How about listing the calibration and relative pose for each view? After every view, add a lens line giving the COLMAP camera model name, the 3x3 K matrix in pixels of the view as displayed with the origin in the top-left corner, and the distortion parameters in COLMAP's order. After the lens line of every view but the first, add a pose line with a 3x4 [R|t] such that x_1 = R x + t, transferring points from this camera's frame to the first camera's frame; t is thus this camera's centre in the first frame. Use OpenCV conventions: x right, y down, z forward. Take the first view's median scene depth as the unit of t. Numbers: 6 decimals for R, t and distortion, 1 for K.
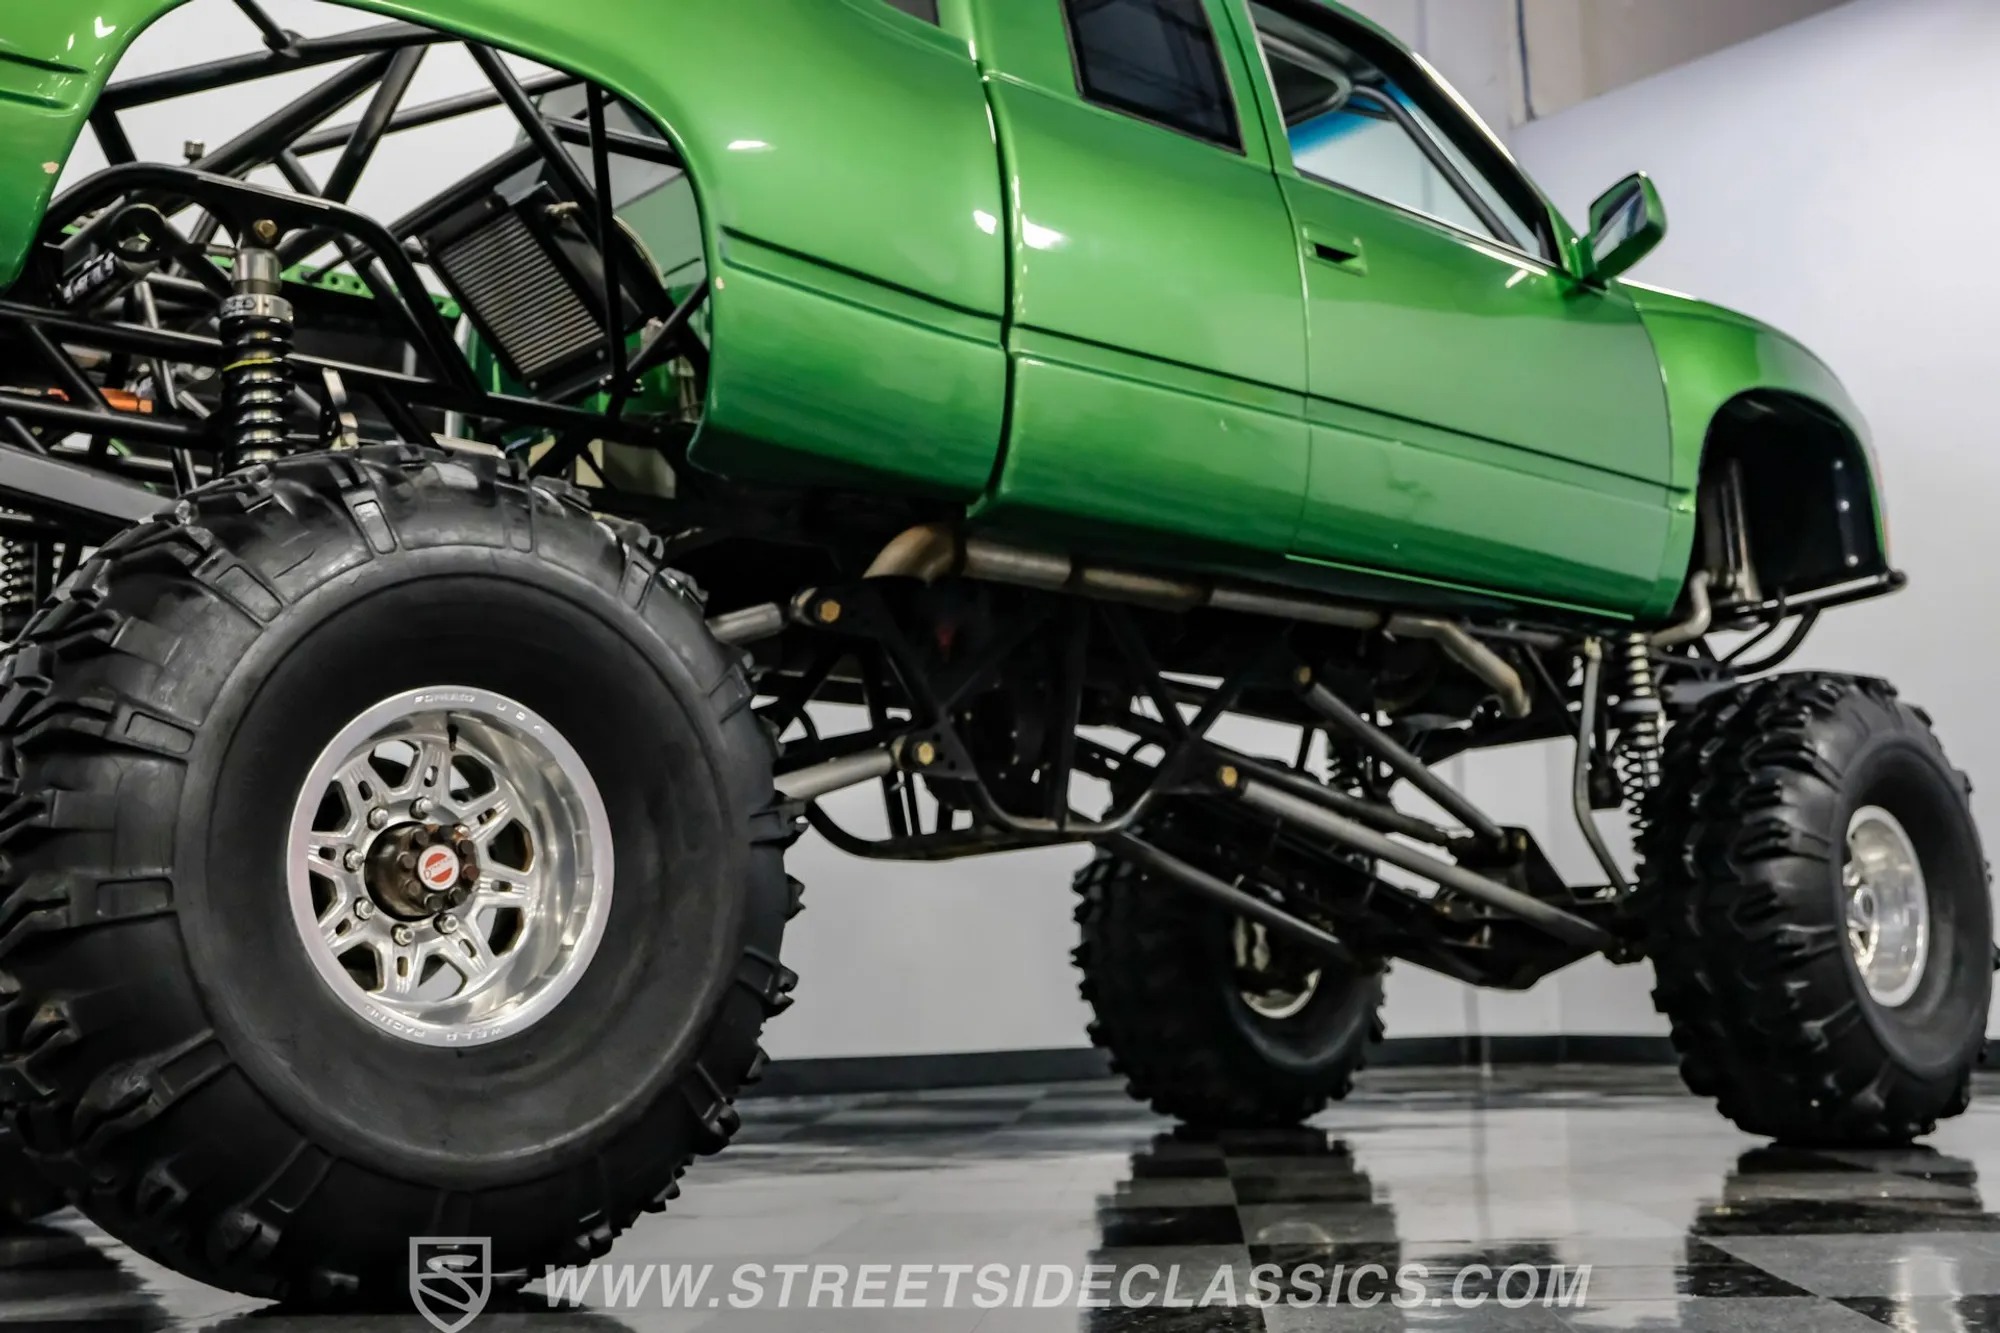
lens RADIAL K [[2358.9, 0, 1000.0], [0, 2358.9, 666.5], [0, 0, 1]] dist [0.011465, 0.009531]
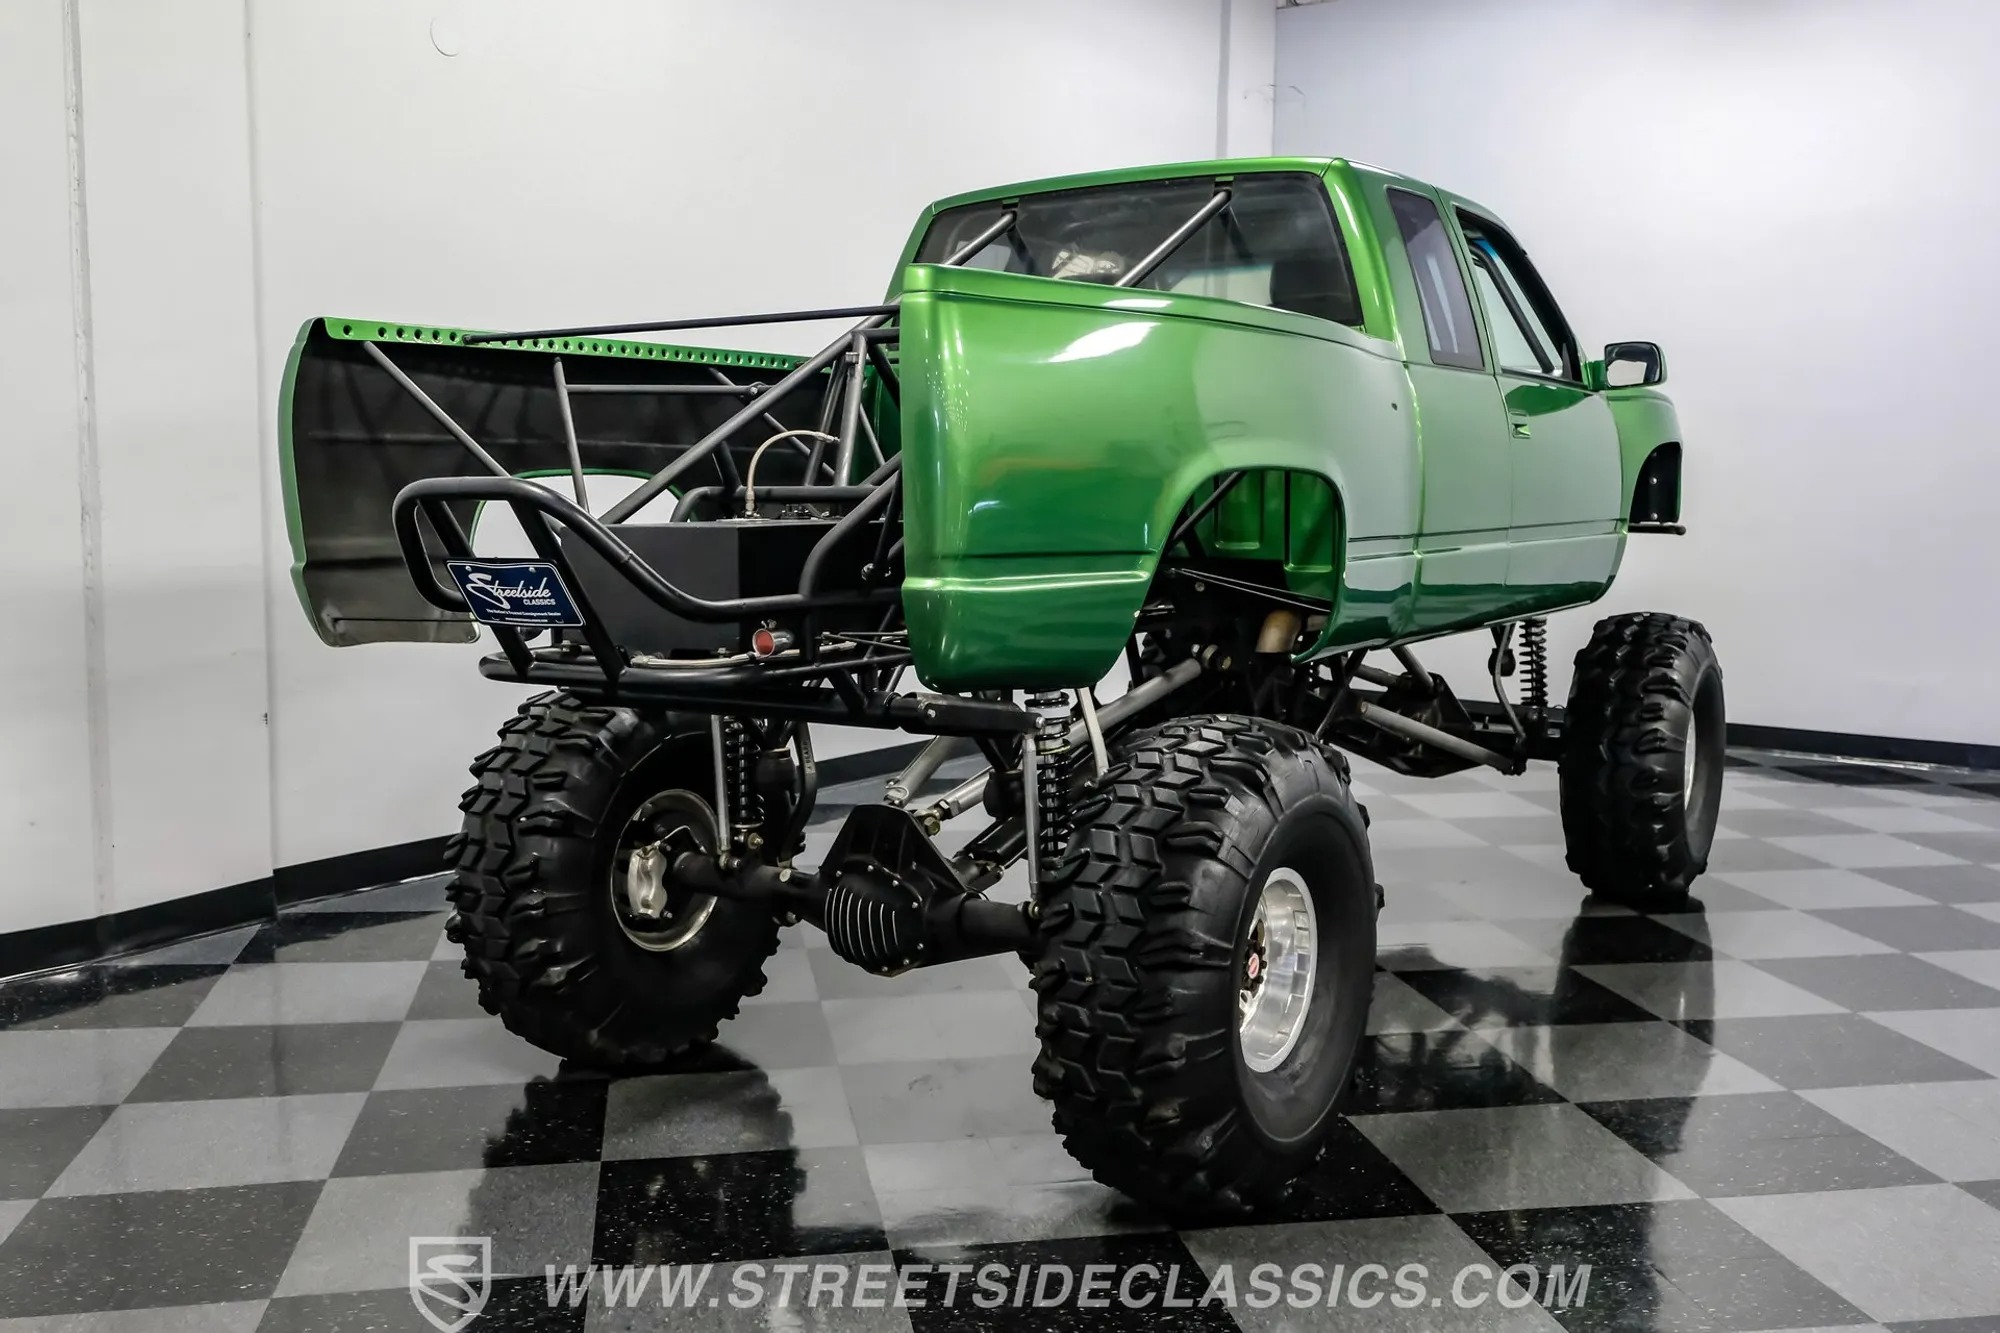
lens RADIAL K [[1930.9, 0, 1000.0], [0, 1930.9, 666.5], [0, 0, 1]] dist [0.008973, -0.005915]
pose [[0.963846, 0.000490, 0.266461, -0.476532], [-0.069419, 0.965928, 0.249327, -0.281981], [-0.257260, -0.258810, 0.931040, -0.137290]]
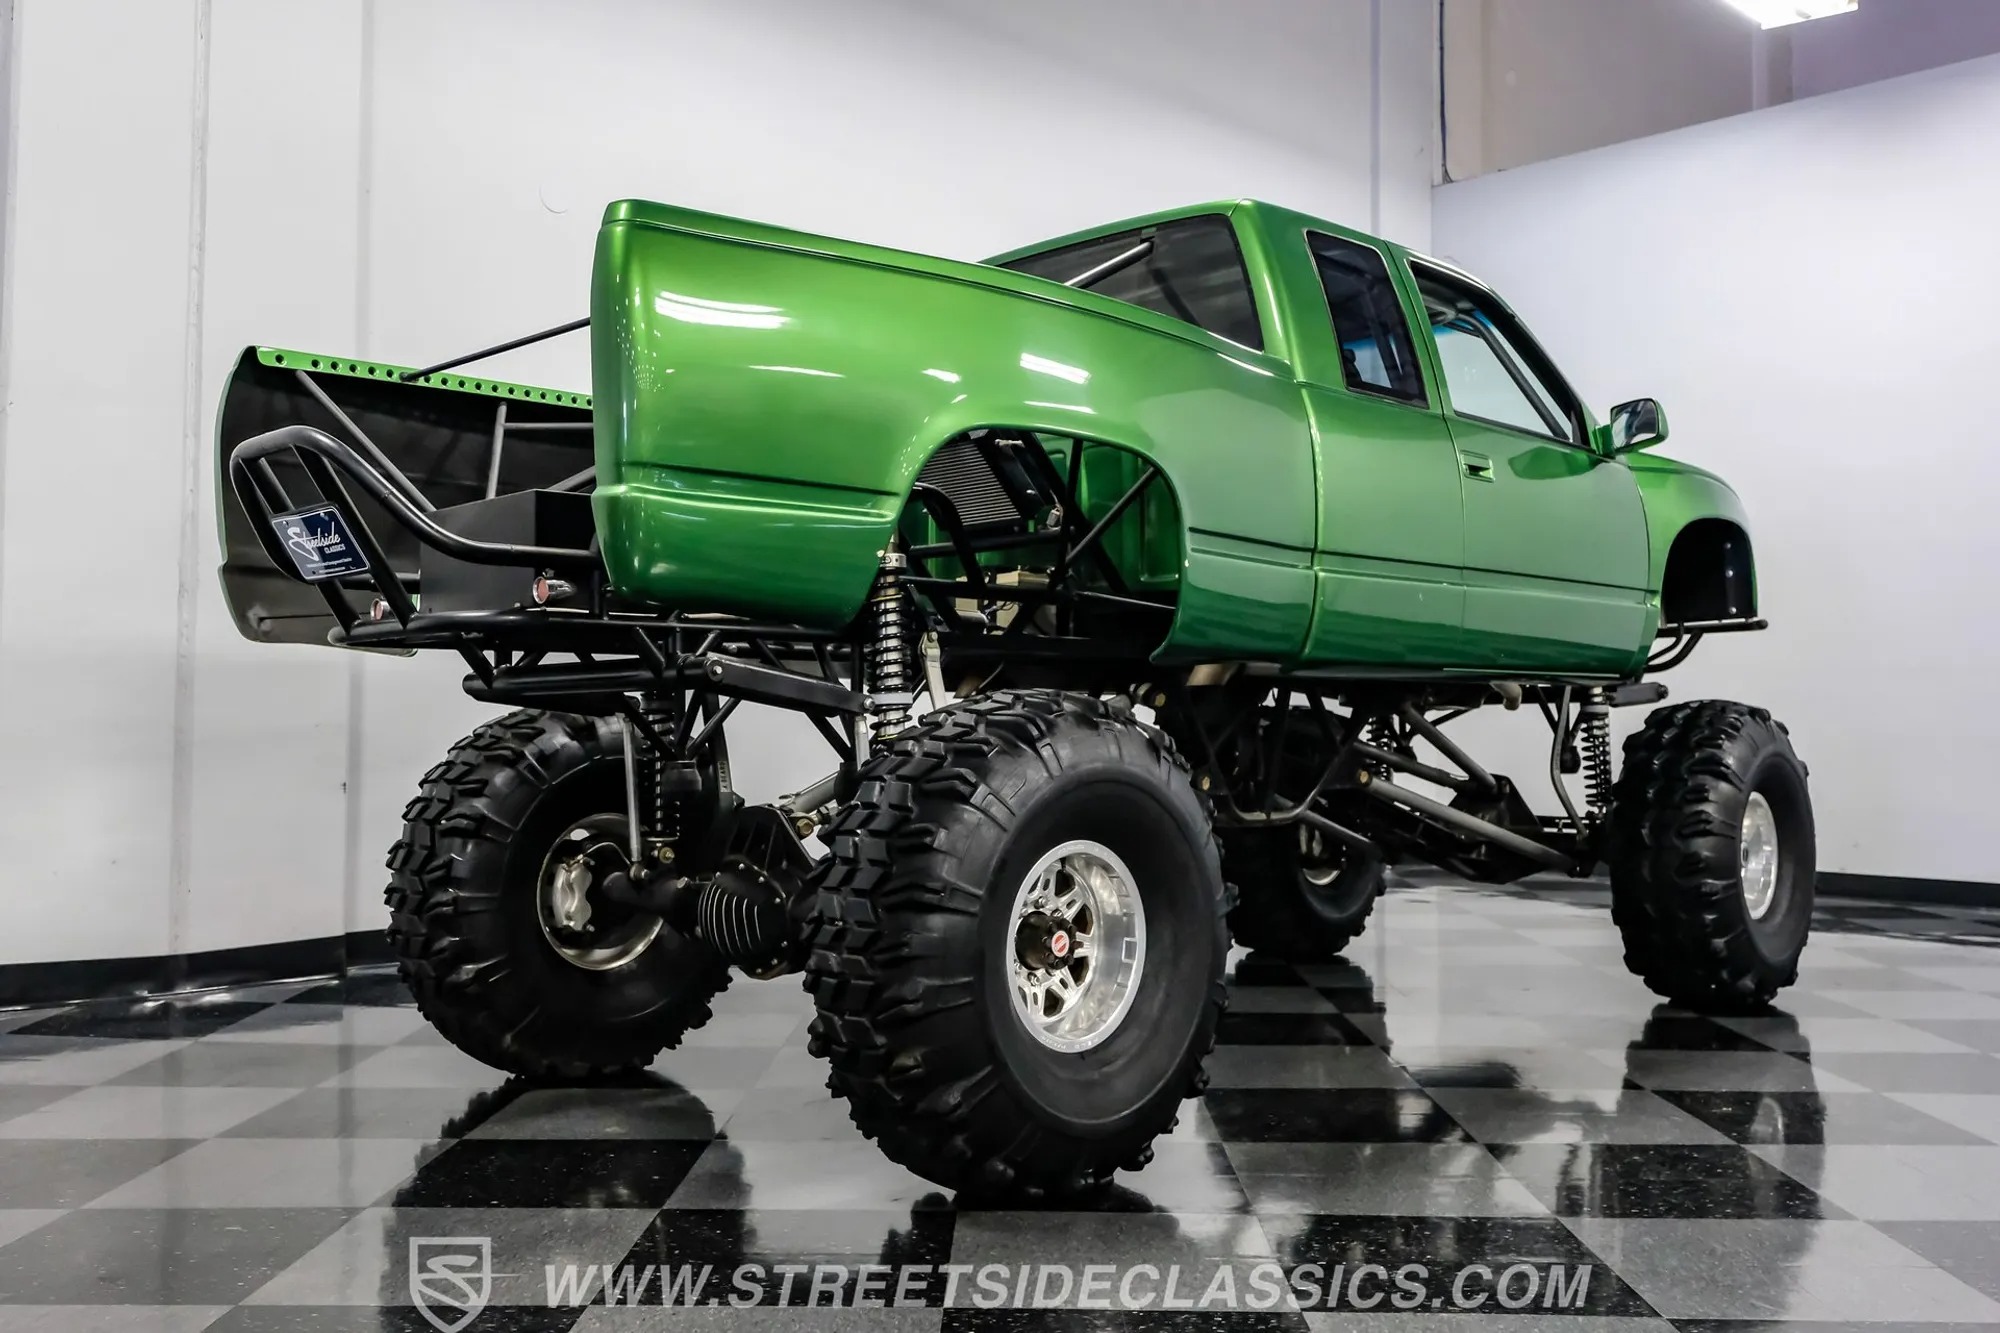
lens RADIAL K [[1864.6, 0, 976.7], [0, 1864.6, 627.8], [0, 0, 1]] dist [-0.005404, 0.000924]
pose [[0.997708, 0.028354, 0.061432, -0.230133], [-0.034698, 0.993888, 0.104798, -0.167062], [-0.058085, -0.106690, 0.992594, -0.185101]]
